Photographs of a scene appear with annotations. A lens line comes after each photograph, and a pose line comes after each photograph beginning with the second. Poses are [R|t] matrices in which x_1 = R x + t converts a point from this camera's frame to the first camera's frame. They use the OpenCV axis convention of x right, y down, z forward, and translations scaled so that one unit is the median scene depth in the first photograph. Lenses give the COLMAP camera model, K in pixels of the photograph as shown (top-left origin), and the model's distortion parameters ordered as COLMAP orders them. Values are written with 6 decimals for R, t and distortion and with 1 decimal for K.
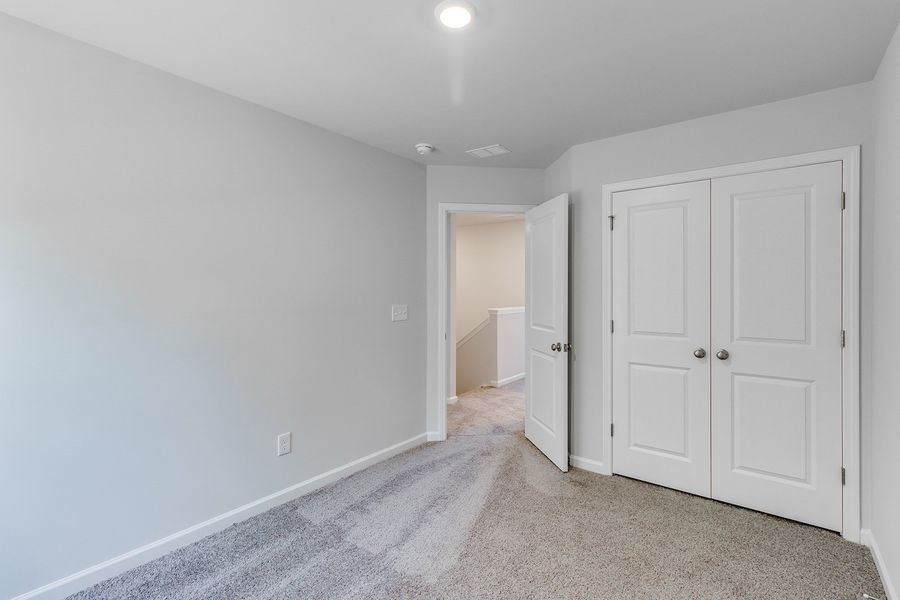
lens RADIAL K [[417.1, 0, 452.6], [0, 417.1, 294.3], [0, 0, 1]] dist [0.001157, -0.000797]
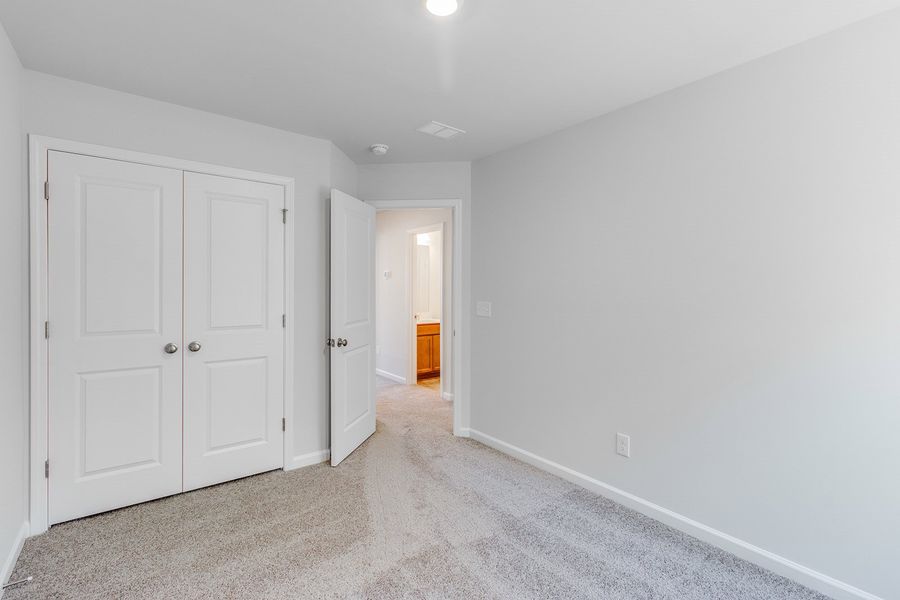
lens RADIAL K [[417.1, 0, 449.9], [0, 417.1, 292.7], [0, 0, 1]] dist [0.001157, -0.000797]
pose [[0.233298, -0.008152, 0.972371, -0.196447], [-0.007245, 0.999923, 0.010121, -0.001472], [-0.972378, -0.009406, 0.233220, 0.152958]]
